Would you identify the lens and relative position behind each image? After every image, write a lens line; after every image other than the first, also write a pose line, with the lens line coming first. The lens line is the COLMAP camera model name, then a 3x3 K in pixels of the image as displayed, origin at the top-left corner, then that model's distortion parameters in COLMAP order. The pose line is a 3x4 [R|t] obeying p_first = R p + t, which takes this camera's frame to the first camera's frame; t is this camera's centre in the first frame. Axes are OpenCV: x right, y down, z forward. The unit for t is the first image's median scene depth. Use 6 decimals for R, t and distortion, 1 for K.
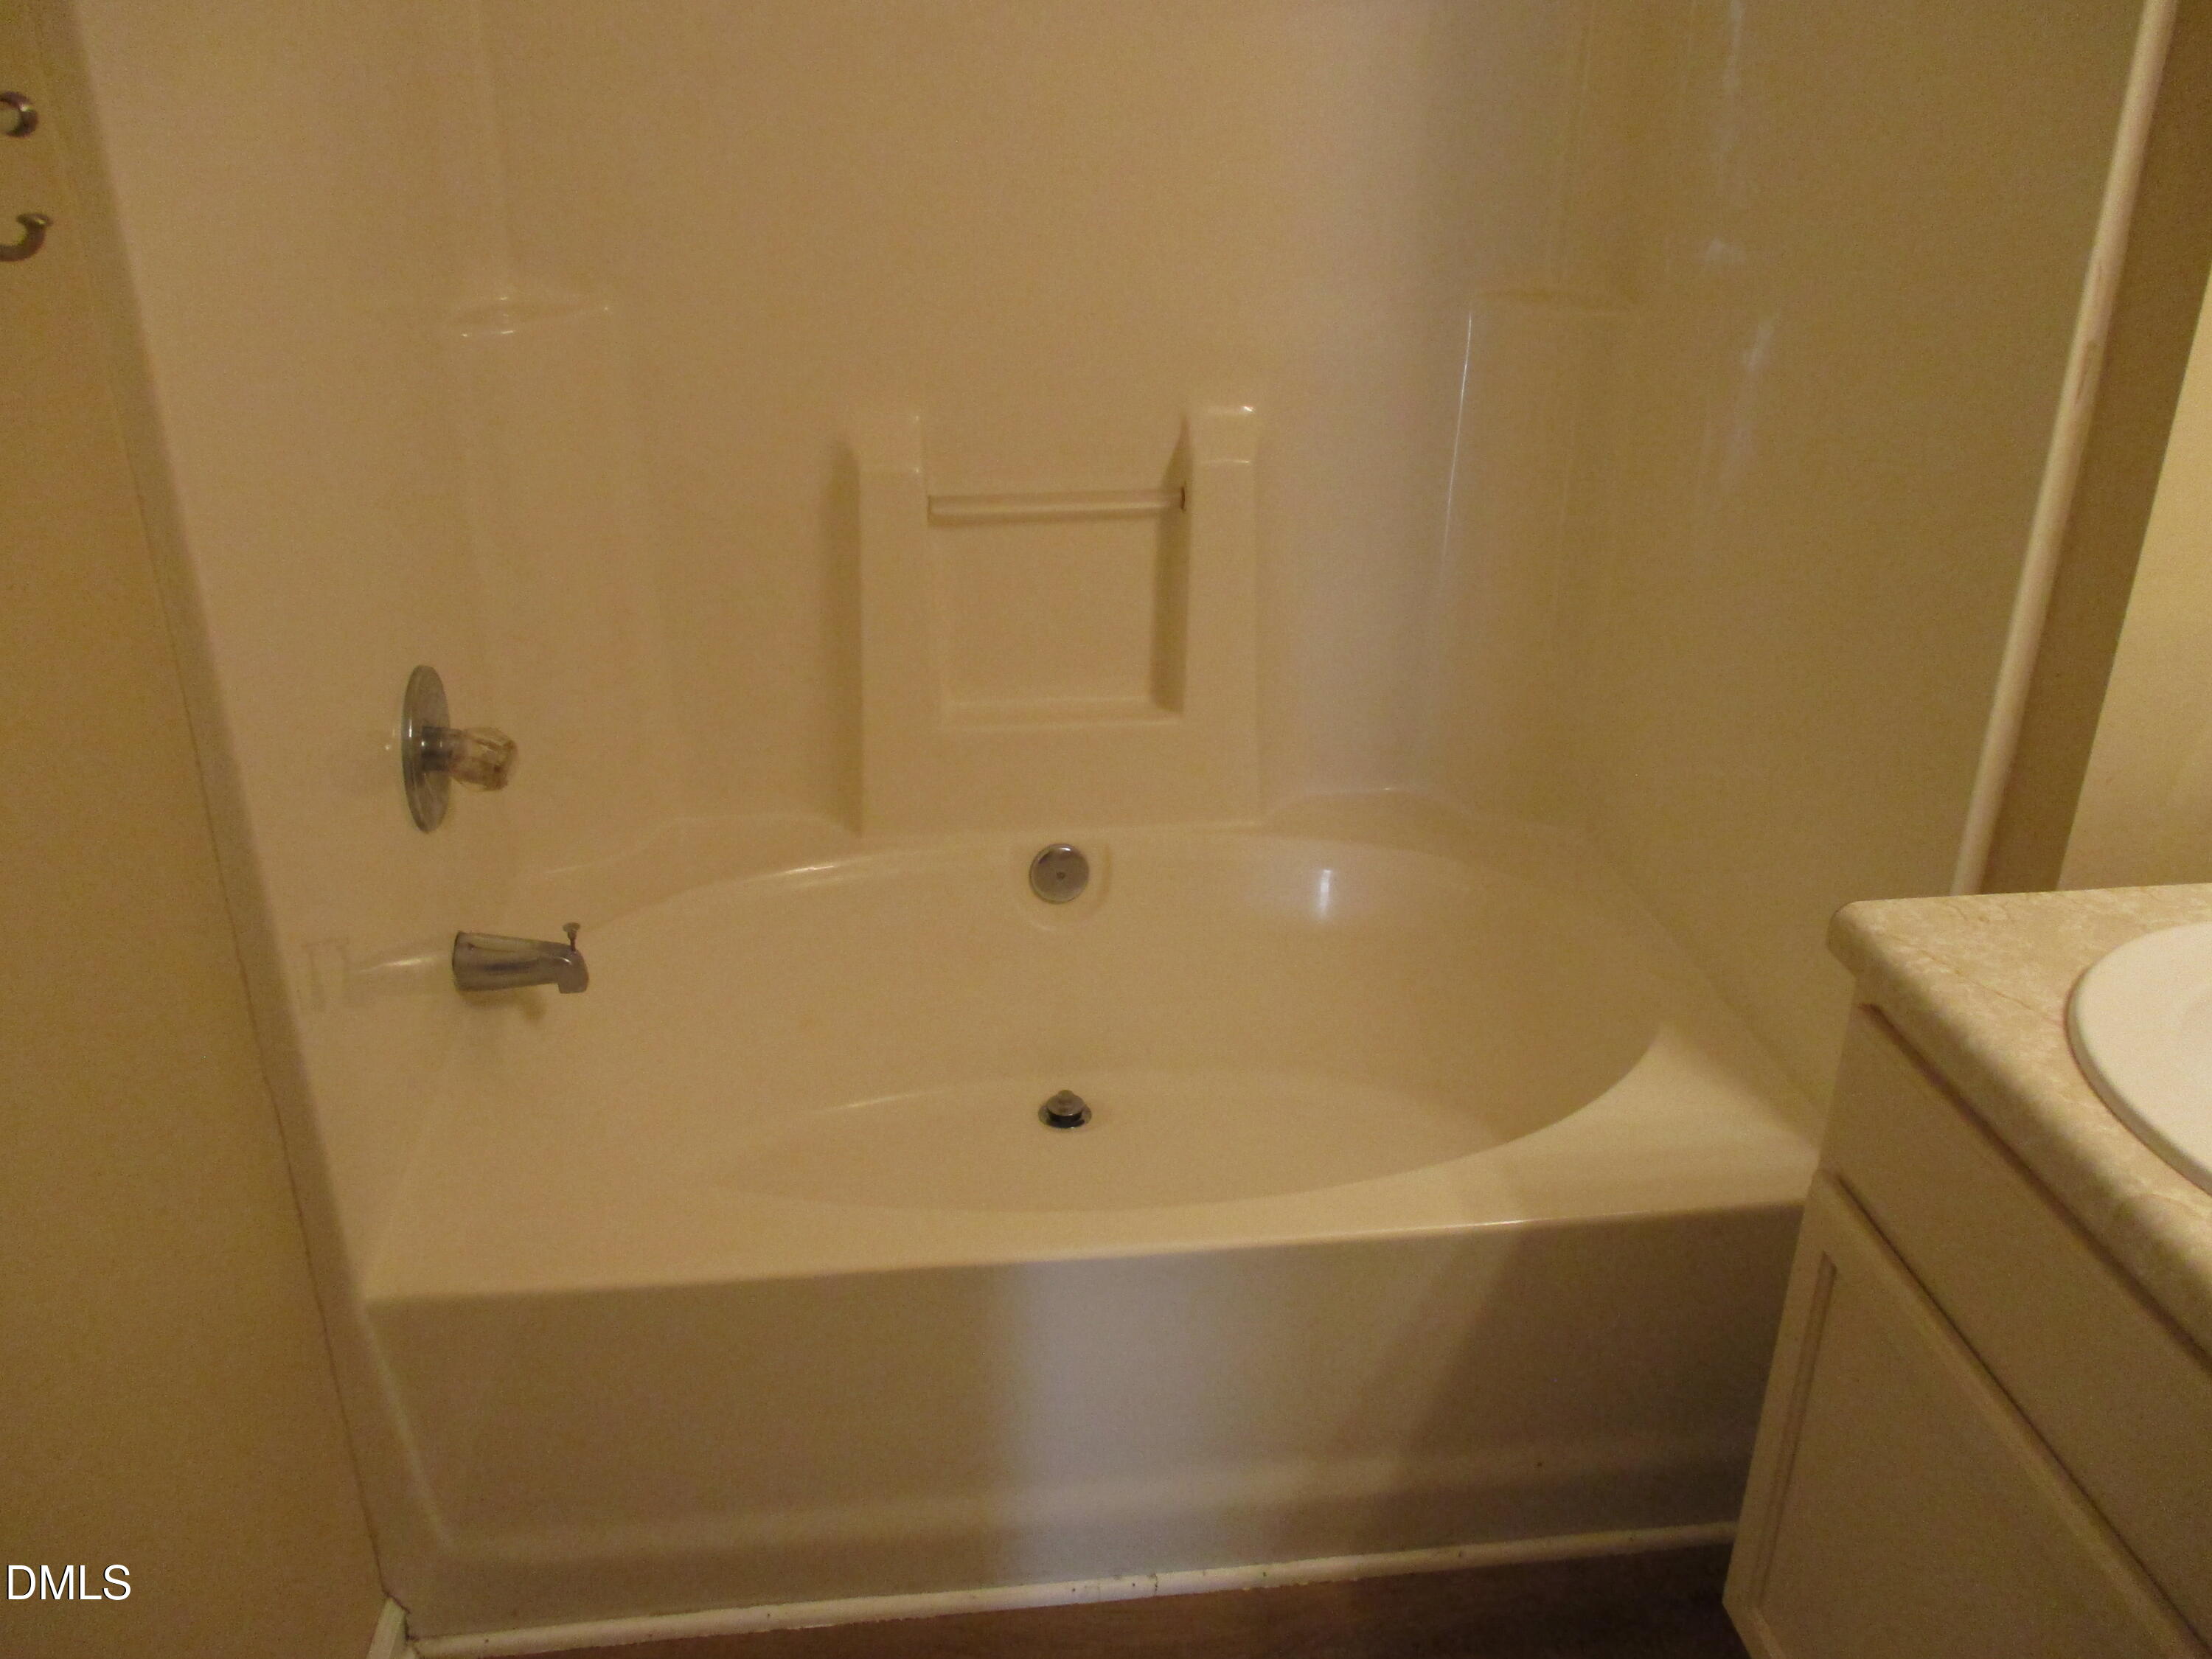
lens RADIAL K [[1837.6, 0, 1106.3], [0, 1837.6, 824.6], [0, 0, 1]] dist [-0.026462, 0.003931]
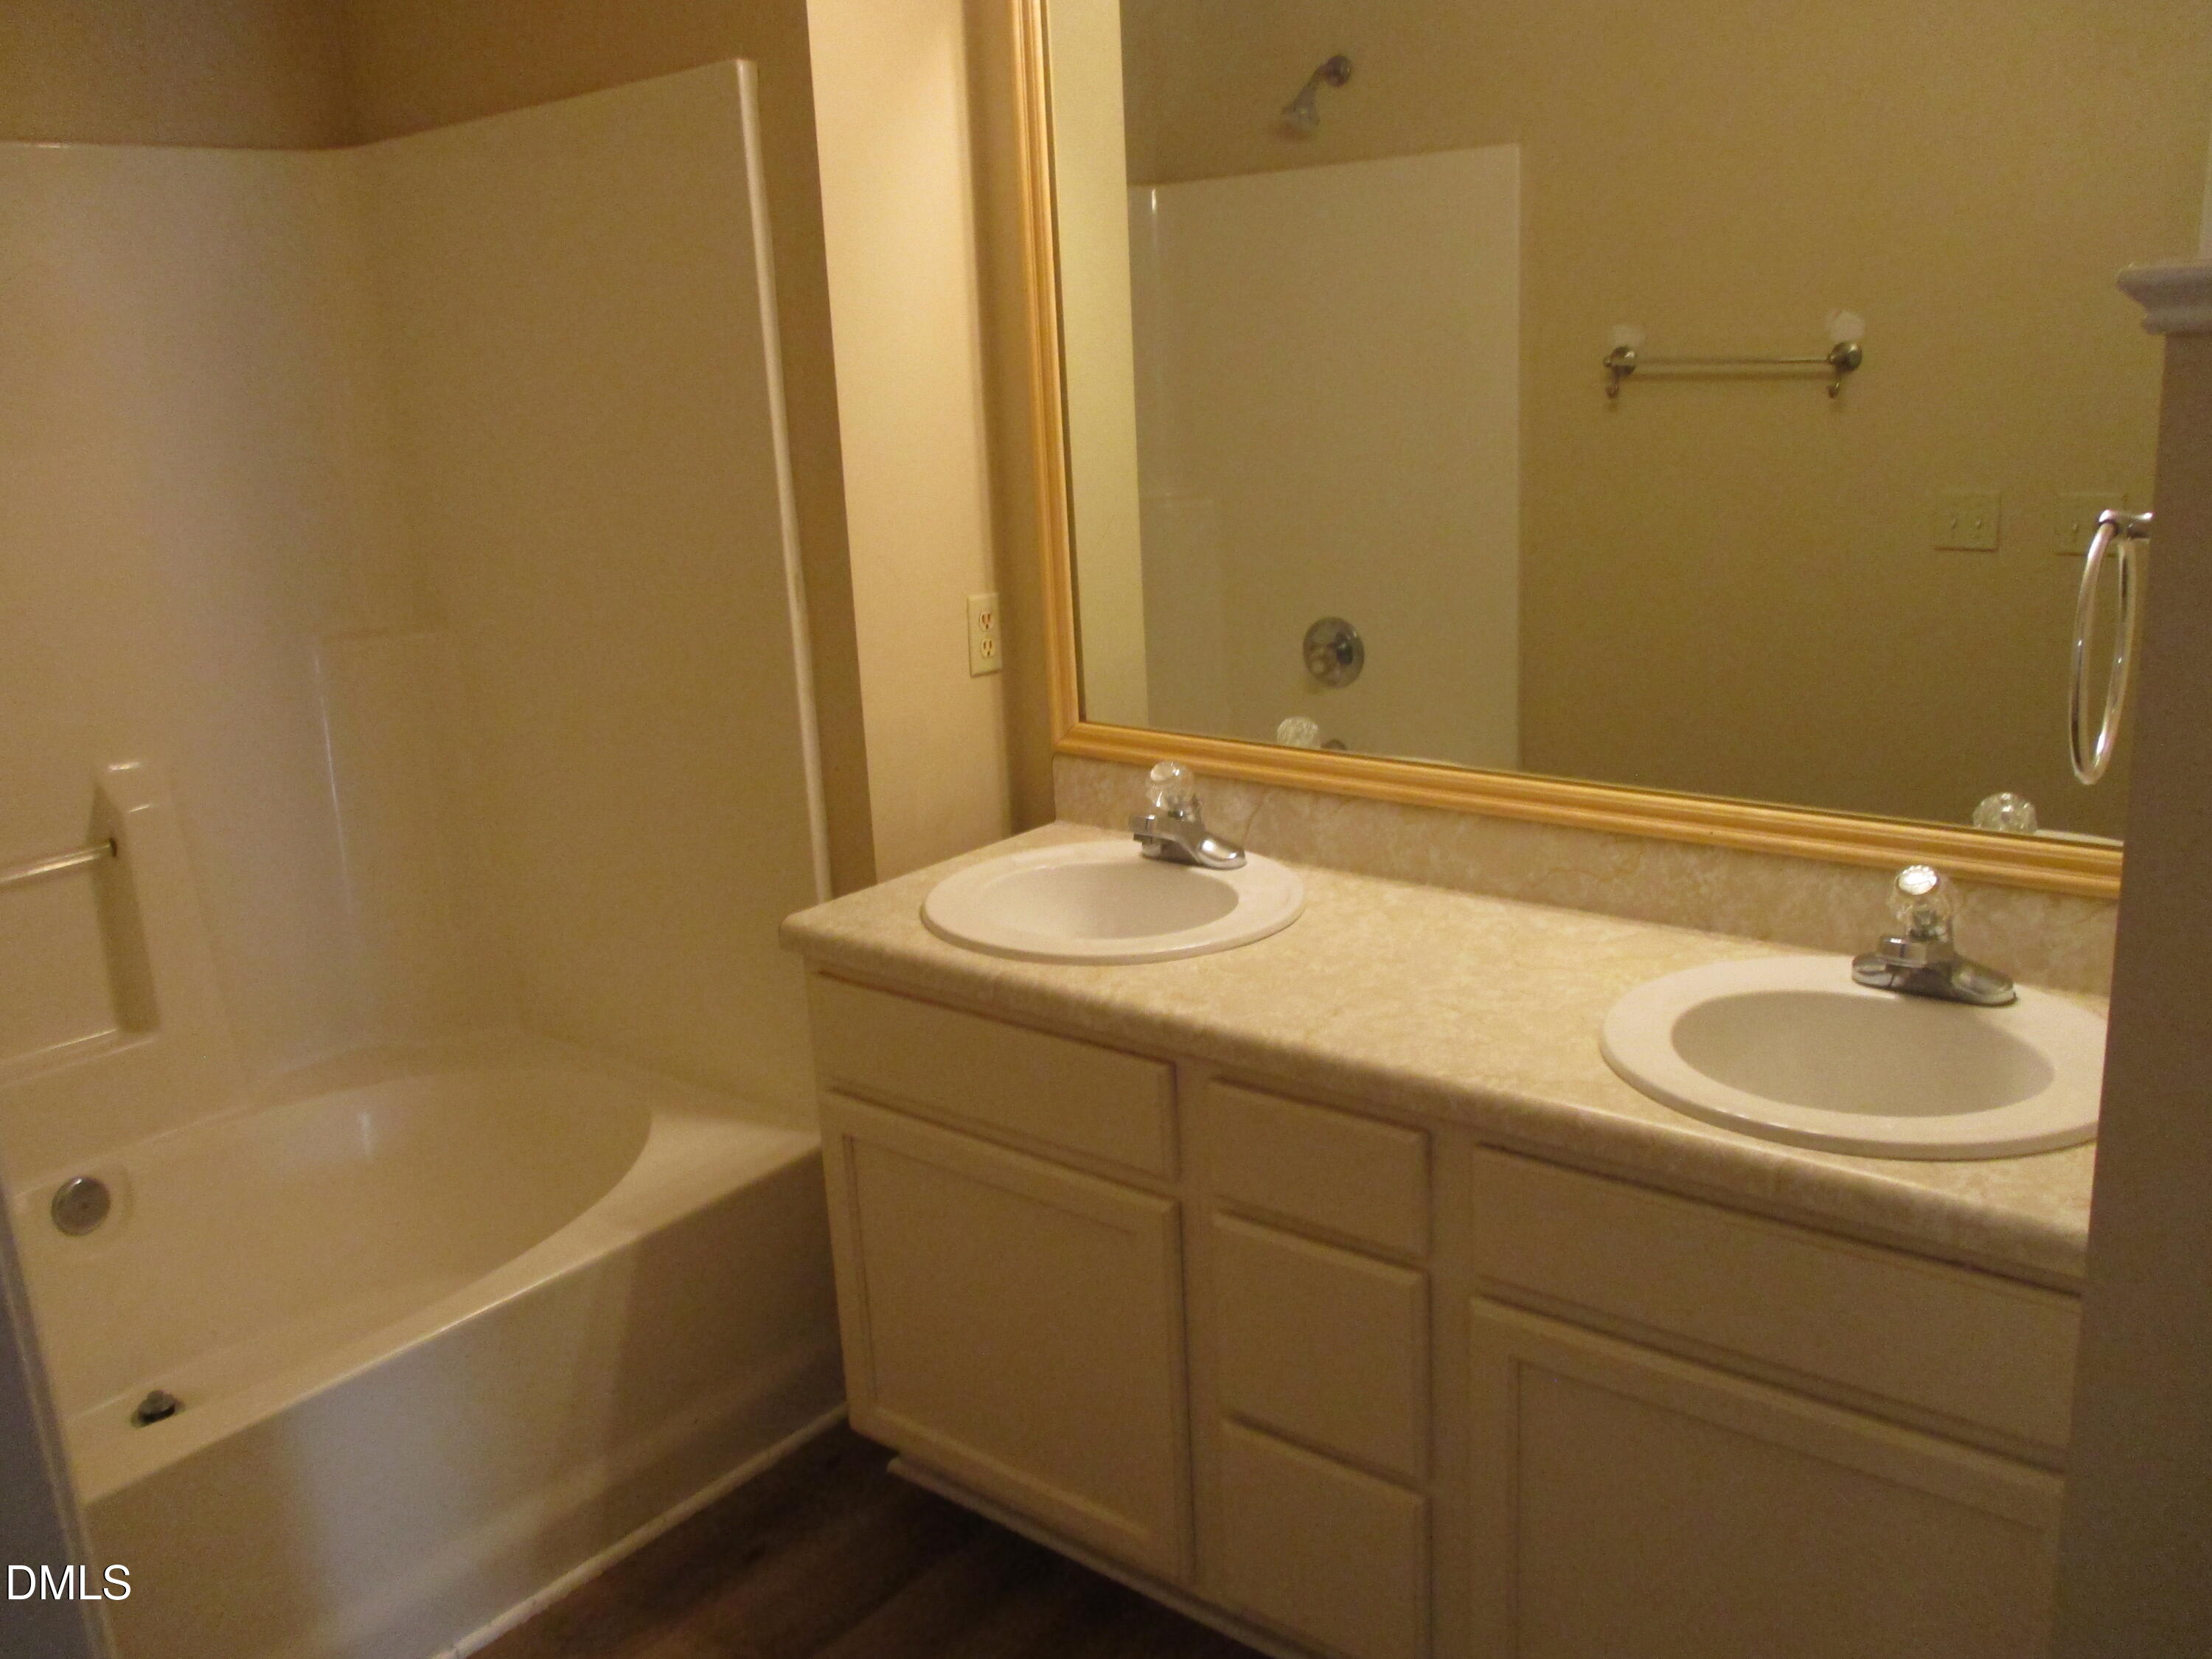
lens RADIAL K [[1837.6, 0, 1103.9], [0, 1837.6, 830.3], [0, 0, 1]] dist [-0.026462, 0.003931]
pose [[0.719618, -0.220314, 0.658492, -0.337471], [0.346523, 0.935744, -0.065615, 0.134140], [-0.601724, 0.275400, 0.749722, -0.309135]]
